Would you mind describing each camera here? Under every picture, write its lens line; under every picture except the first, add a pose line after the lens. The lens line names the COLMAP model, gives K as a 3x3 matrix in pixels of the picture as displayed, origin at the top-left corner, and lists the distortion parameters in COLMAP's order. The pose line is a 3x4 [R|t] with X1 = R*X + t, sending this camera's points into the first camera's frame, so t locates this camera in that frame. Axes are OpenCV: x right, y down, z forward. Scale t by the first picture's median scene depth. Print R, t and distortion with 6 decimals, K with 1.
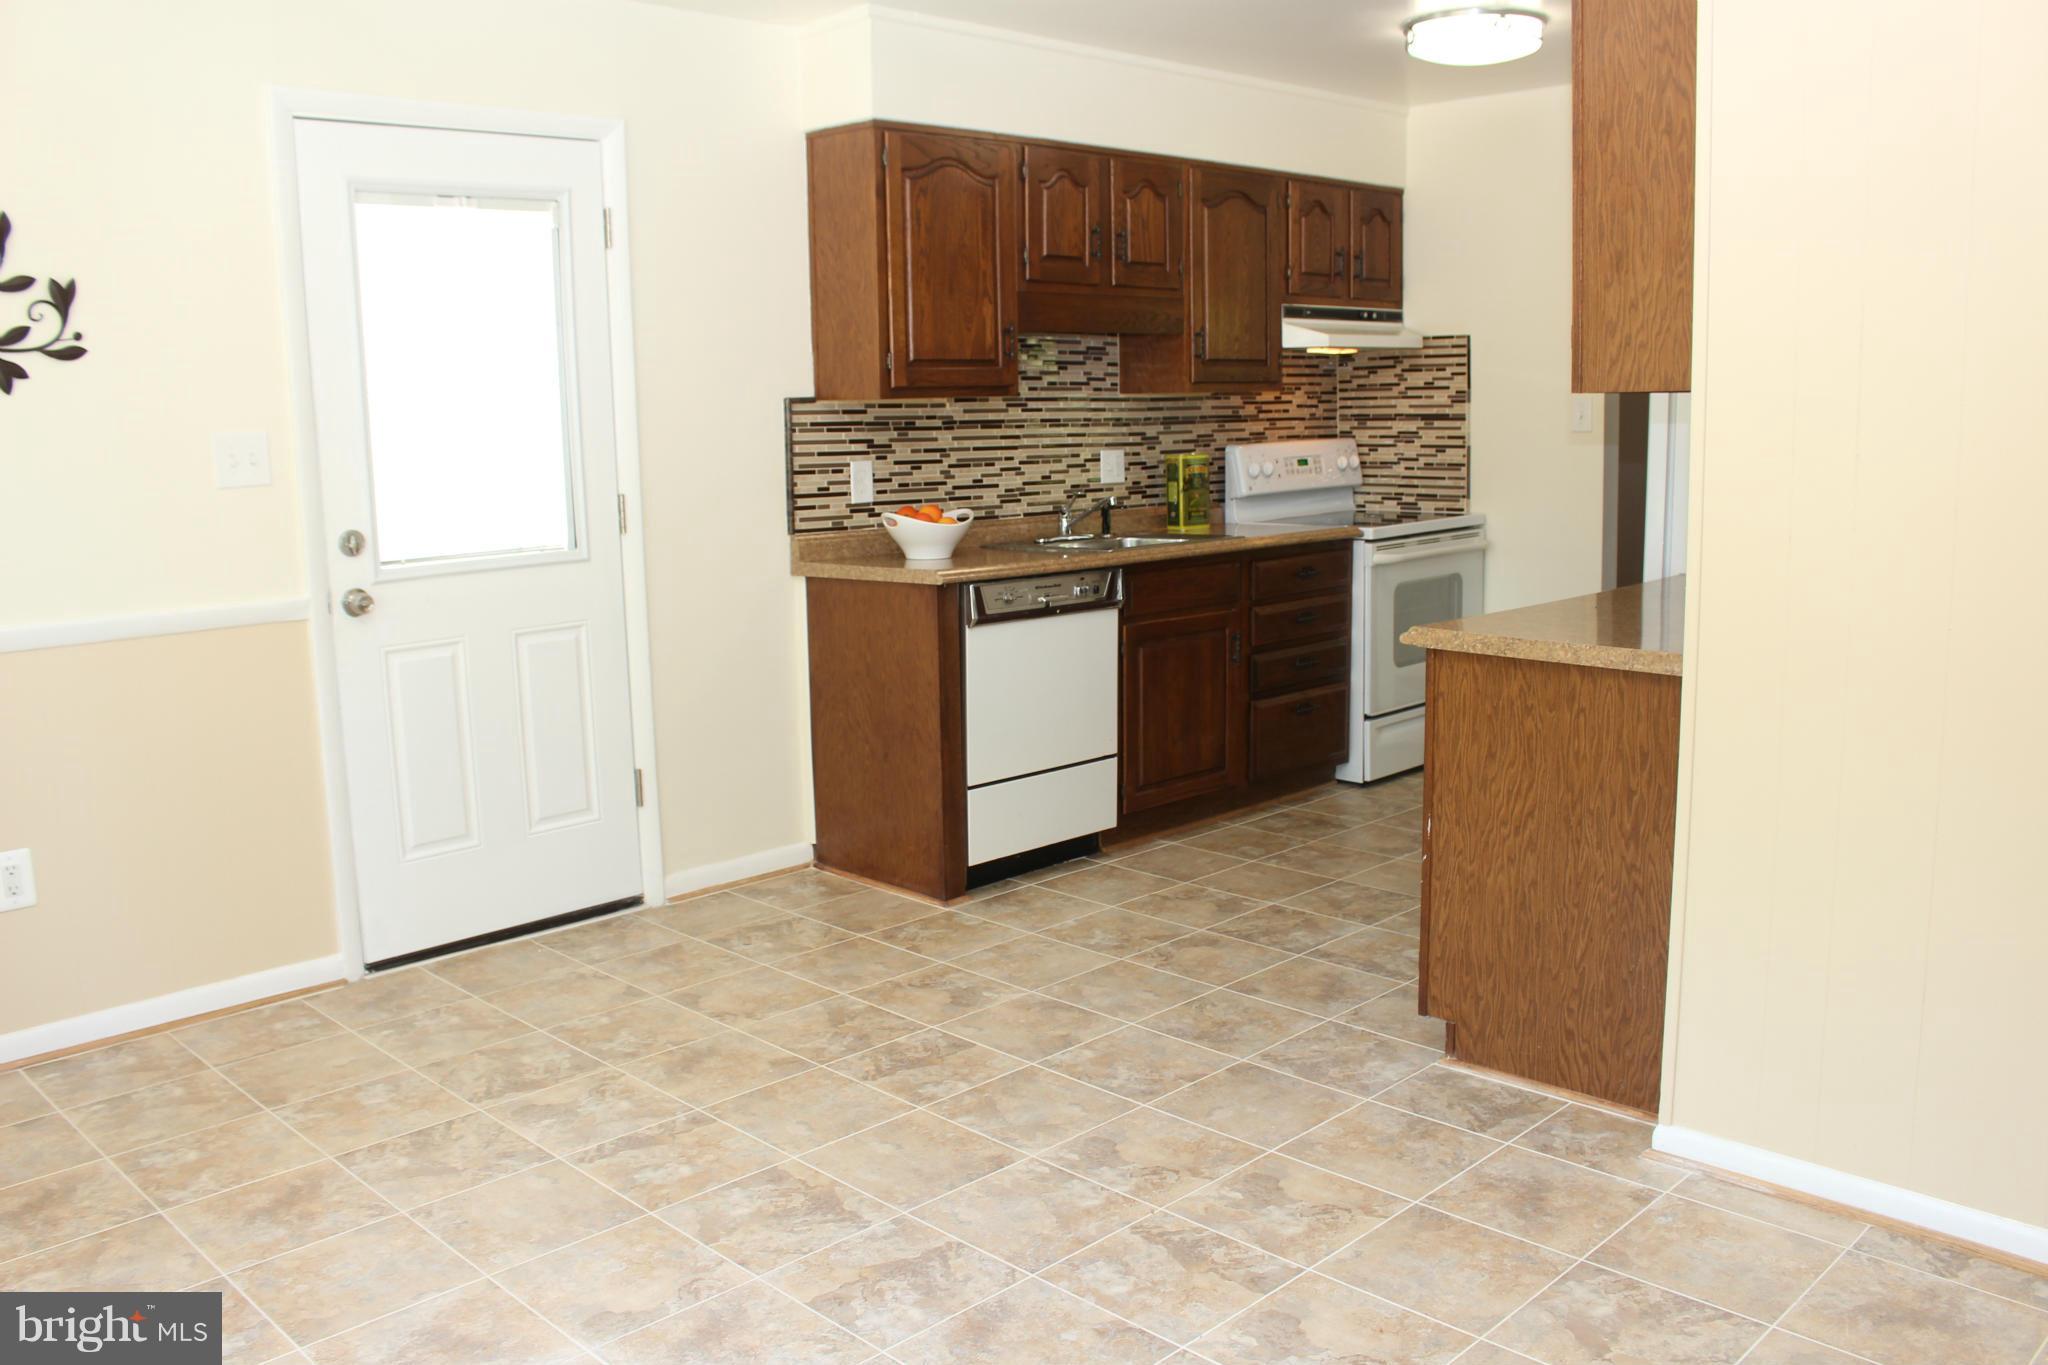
lens RADIAL K [[1695.7, 0, 1025.8], [0, 1695.7, 677.3], [0, 0, 1]] dist [-0.147116, 0.110686]
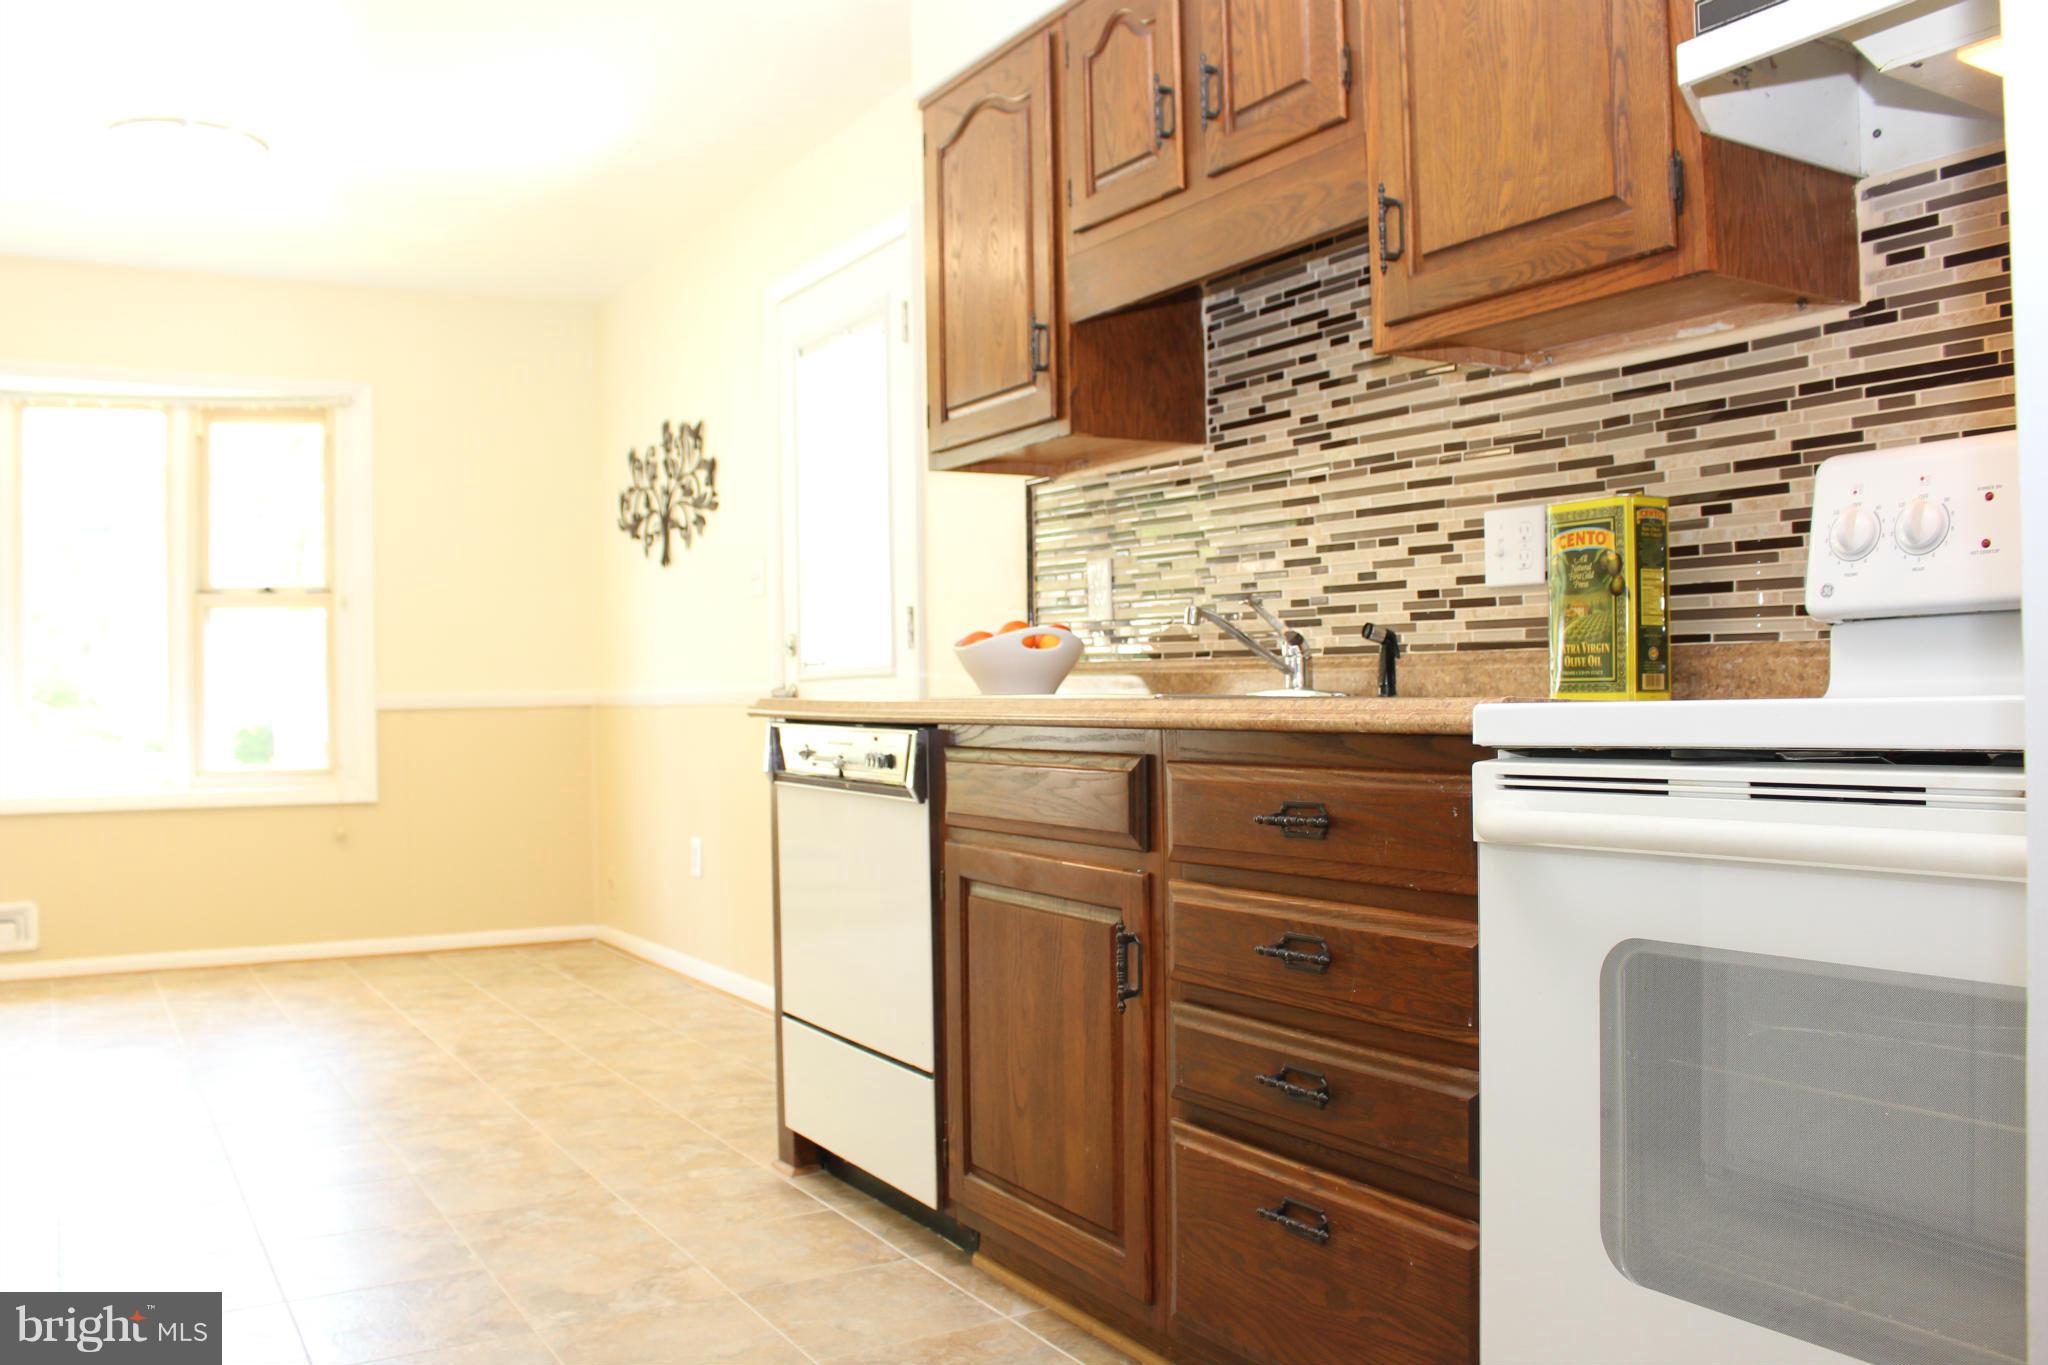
lens RADIAL K [[1695.7, 0, 1008.5], [0, 1695.7, 669.0], [0, 0, 1]] dist [-0.147116, 0.110686]
pose [[-0.249921, 0.010202, -0.968212, 0.744190], [-0.138149, 0.989339, 0.046085, -0.145630], [0.958360, 0.145275, -0.245848, 1.496318]]
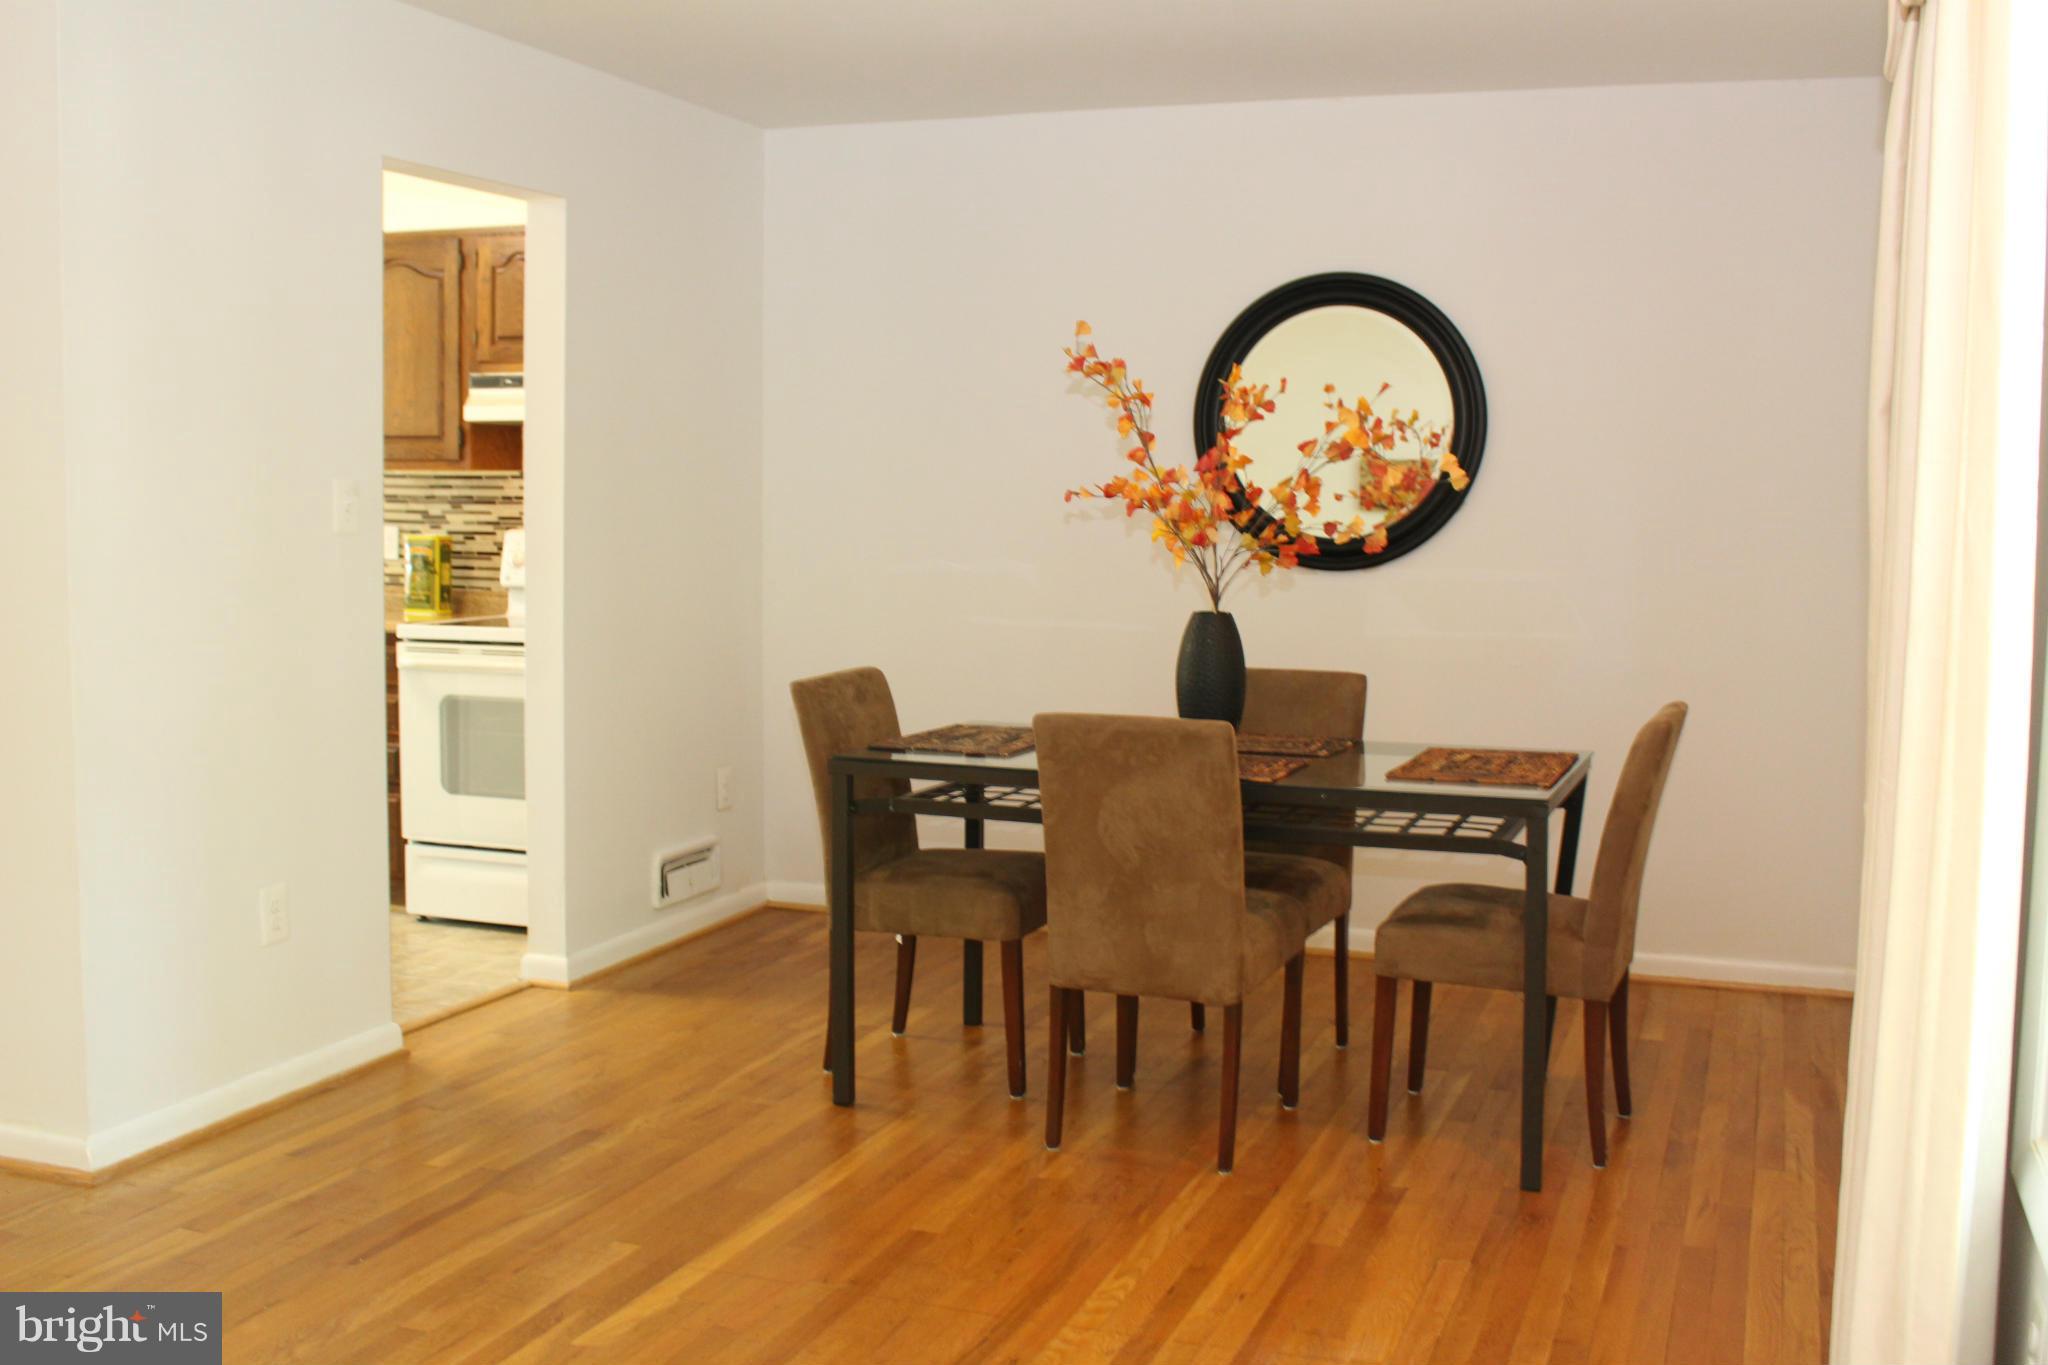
lens RADIAL K [[2036.3, 0, 1011.6], [0, 2036.3, 686.2], [0, 0, 1]] dist [-0.058998, 0.000000]
pose [[0.401872, 0.113865, -0.908589, 1.970640], [-0.172761, 0.983847, 0.046883, -0.244287], [0.899251, 0.138127, 0.415052, 1.286676]]
